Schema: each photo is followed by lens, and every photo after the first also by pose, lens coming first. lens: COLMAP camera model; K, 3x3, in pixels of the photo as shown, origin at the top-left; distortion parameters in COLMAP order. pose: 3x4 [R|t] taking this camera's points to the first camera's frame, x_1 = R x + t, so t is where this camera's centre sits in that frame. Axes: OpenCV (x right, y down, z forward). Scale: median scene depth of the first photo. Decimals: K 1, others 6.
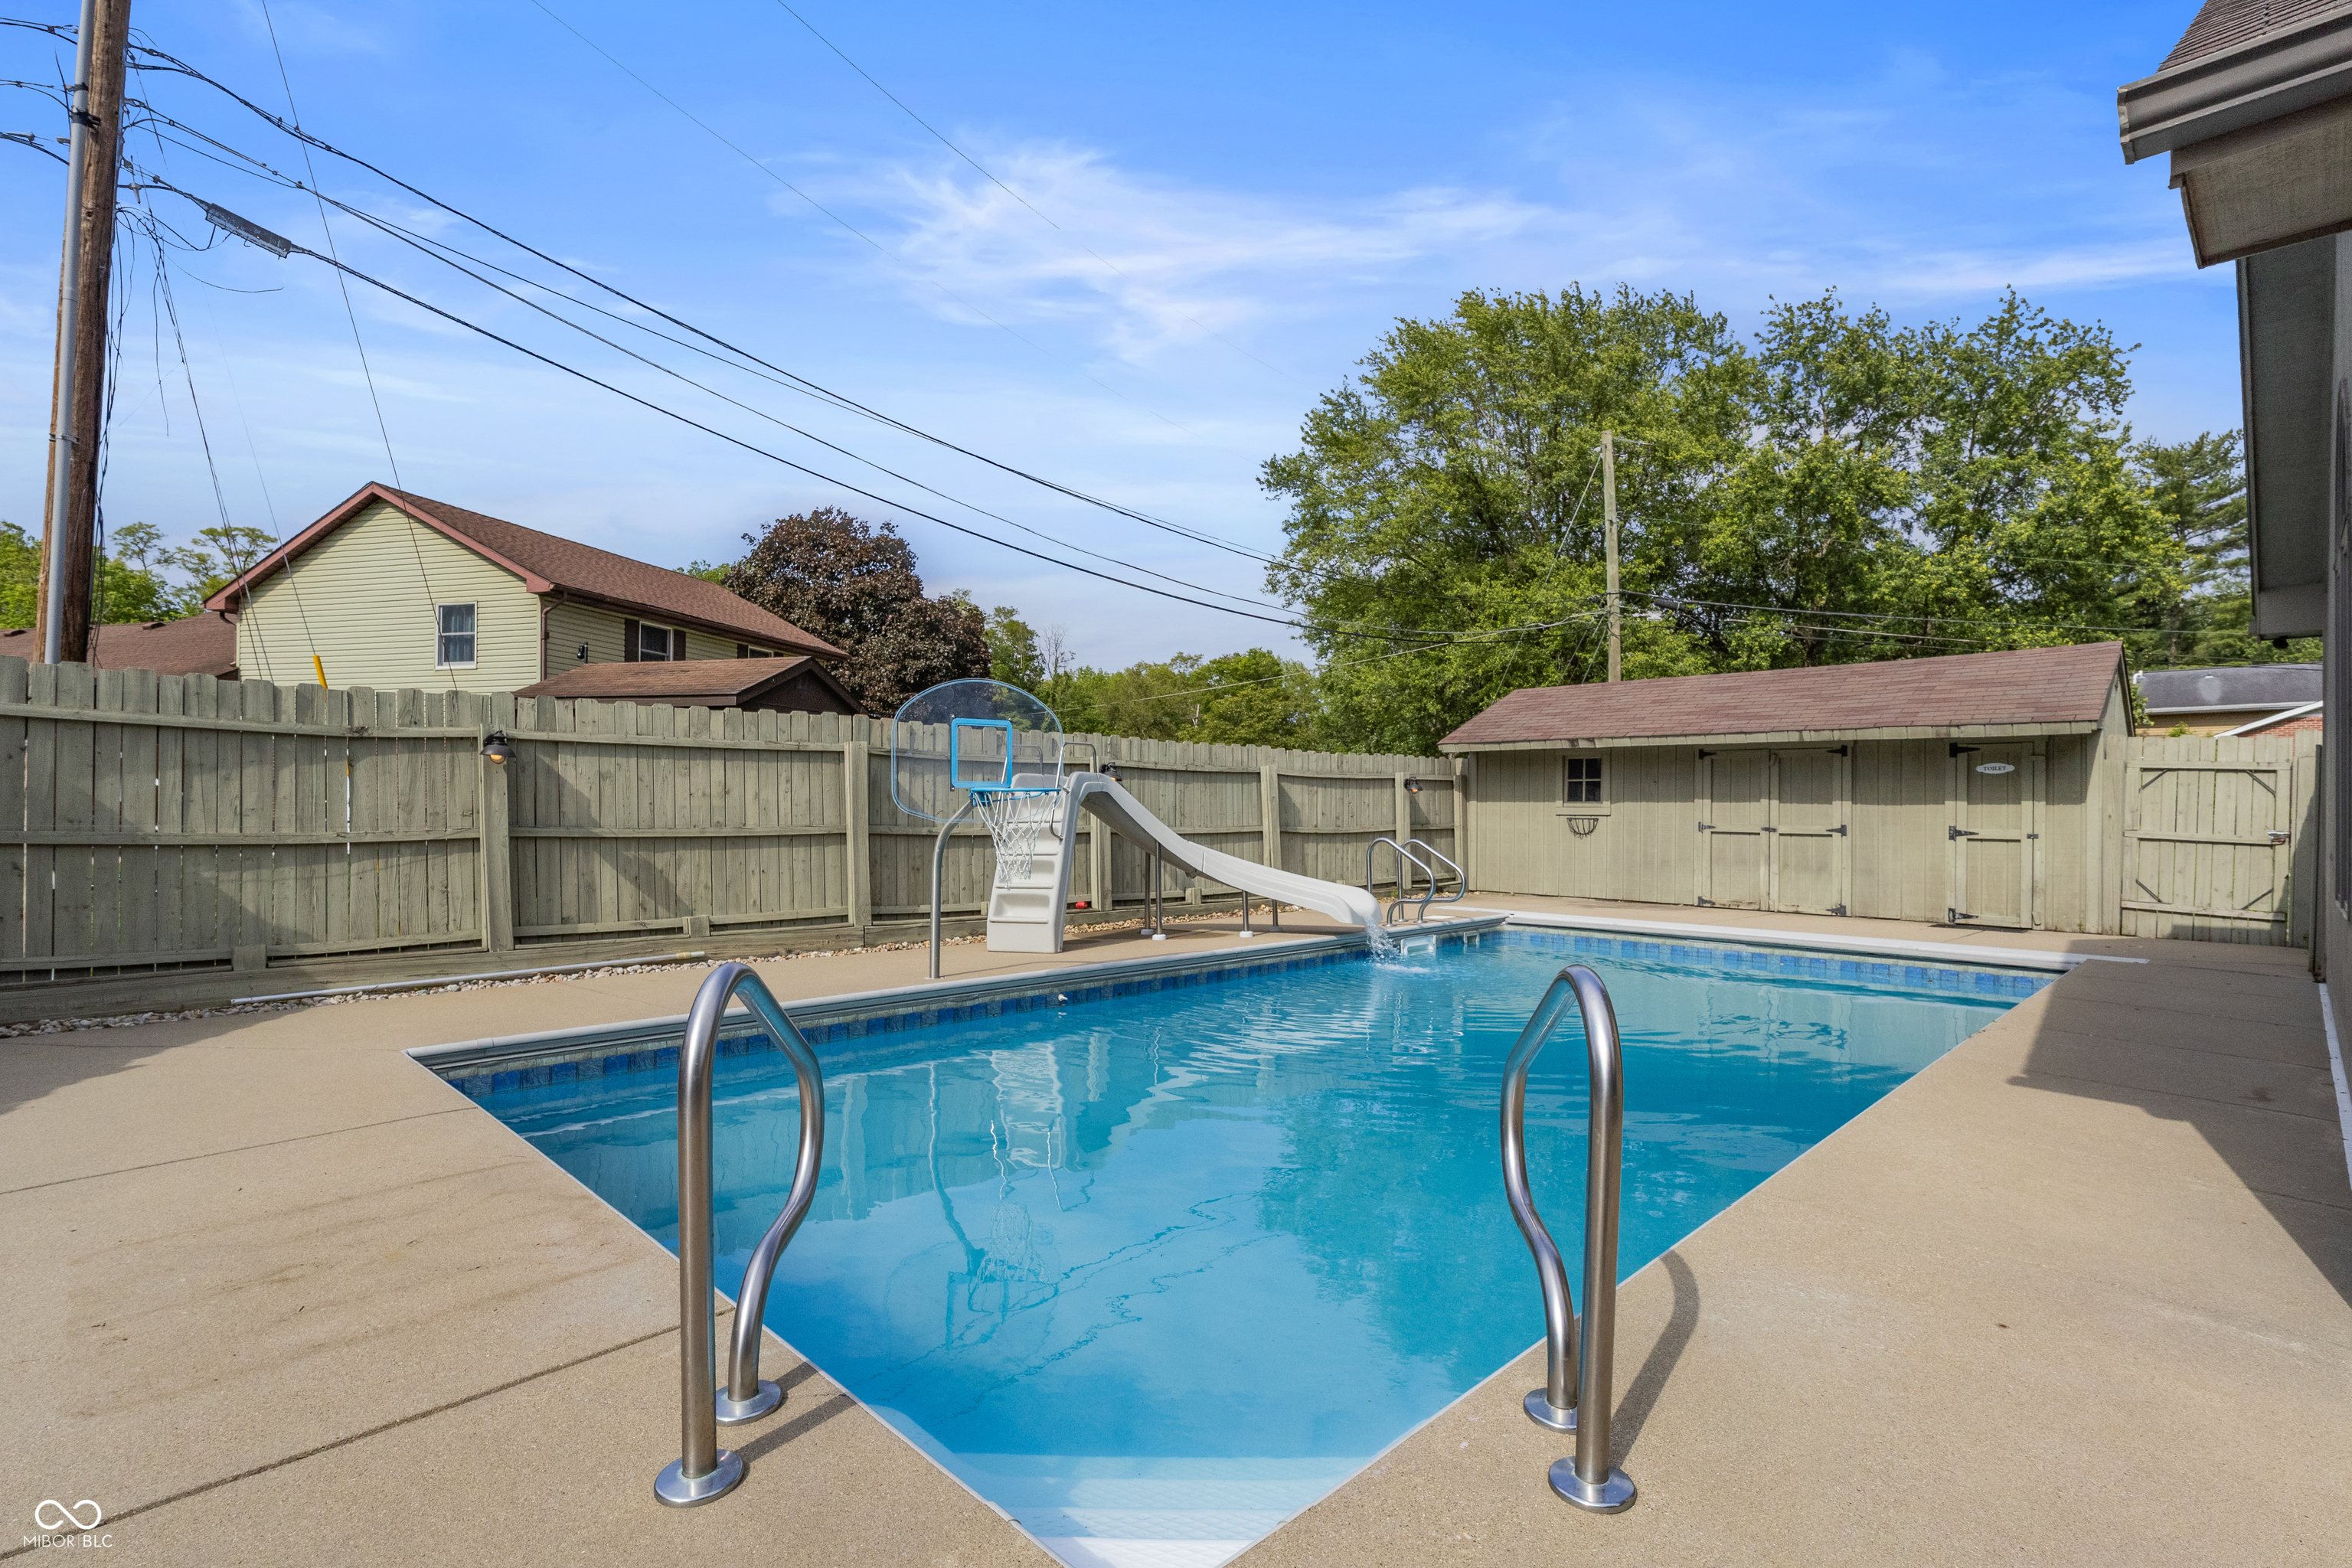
lens RADIAL K [[1117.7, 0, 1169.3], [0, 1117.7, 795.2], [0, 0, 1]] dist [-0.005336, -0.002180]
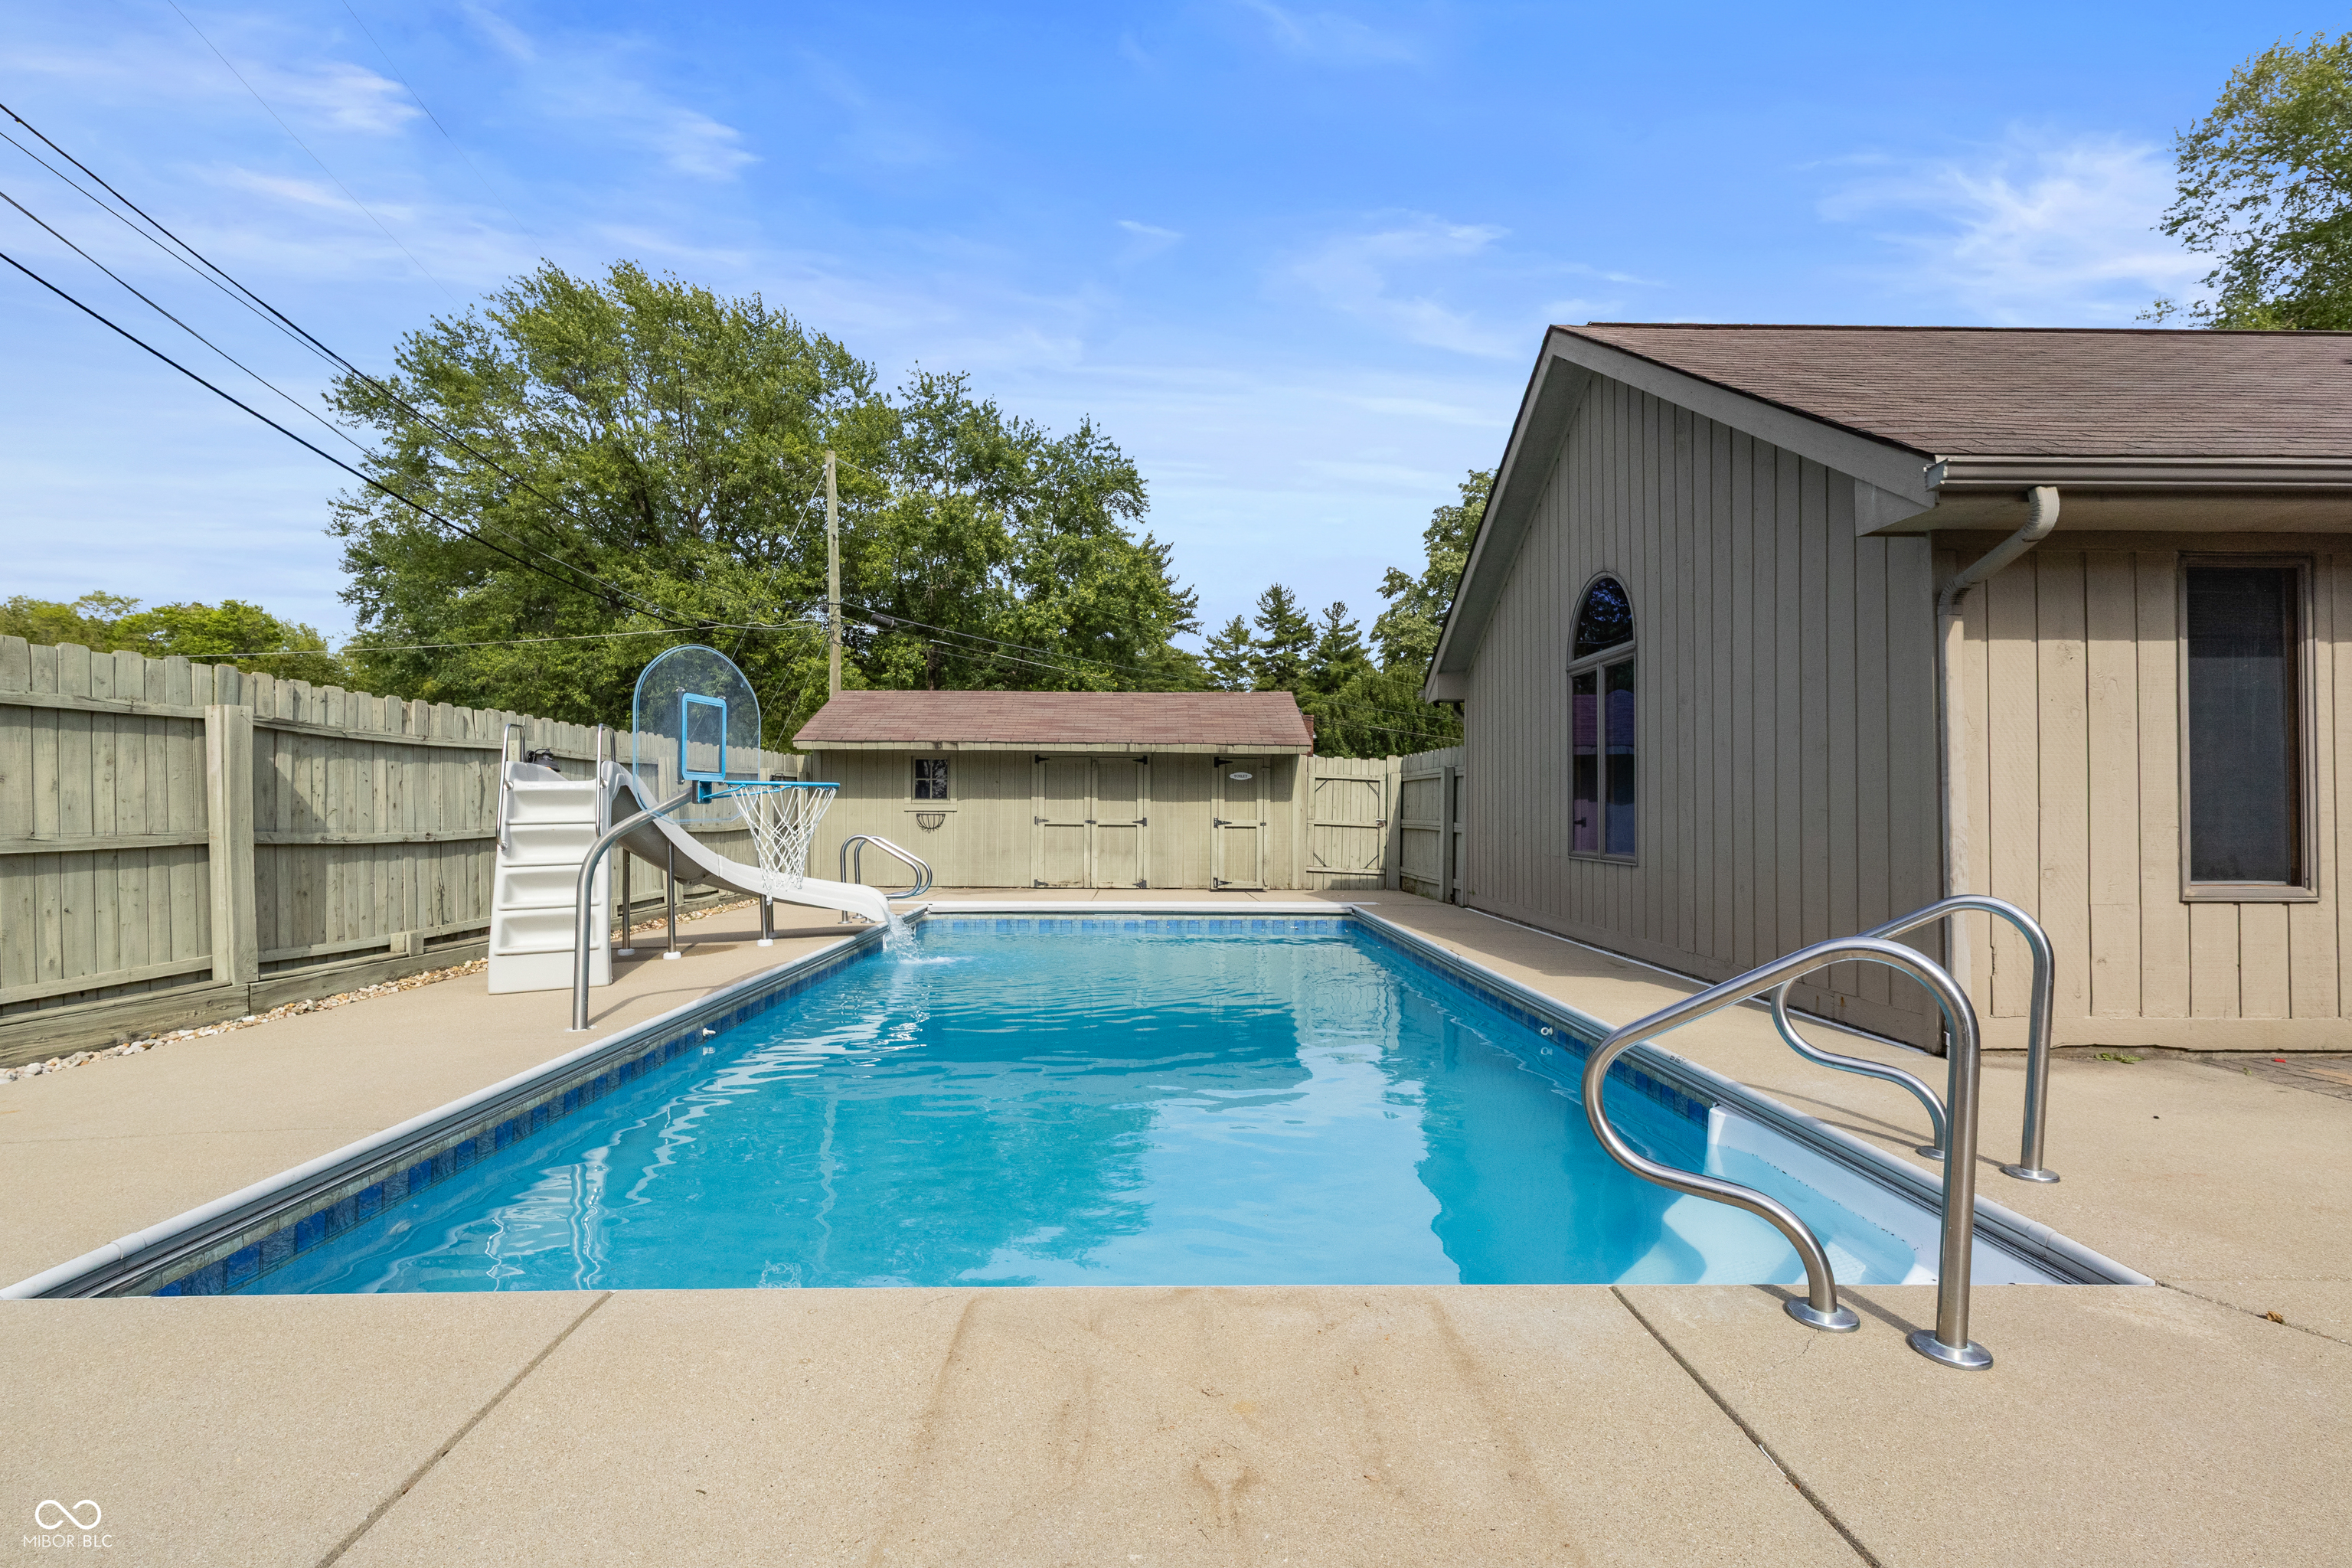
lens RADIAL K [[1117.7, 0, 1096.3], [0, 1117.7, 774.6], [0, 0, 1]] dist [-0.005336, -0.002180]
pose [[0.681406, 0.018540, 0.731671, -0.359475], [-0.007413, 0.999803, -0.018430, 0.001347], [-0.731868, 0.007134, 0.681409, 0.153269]]
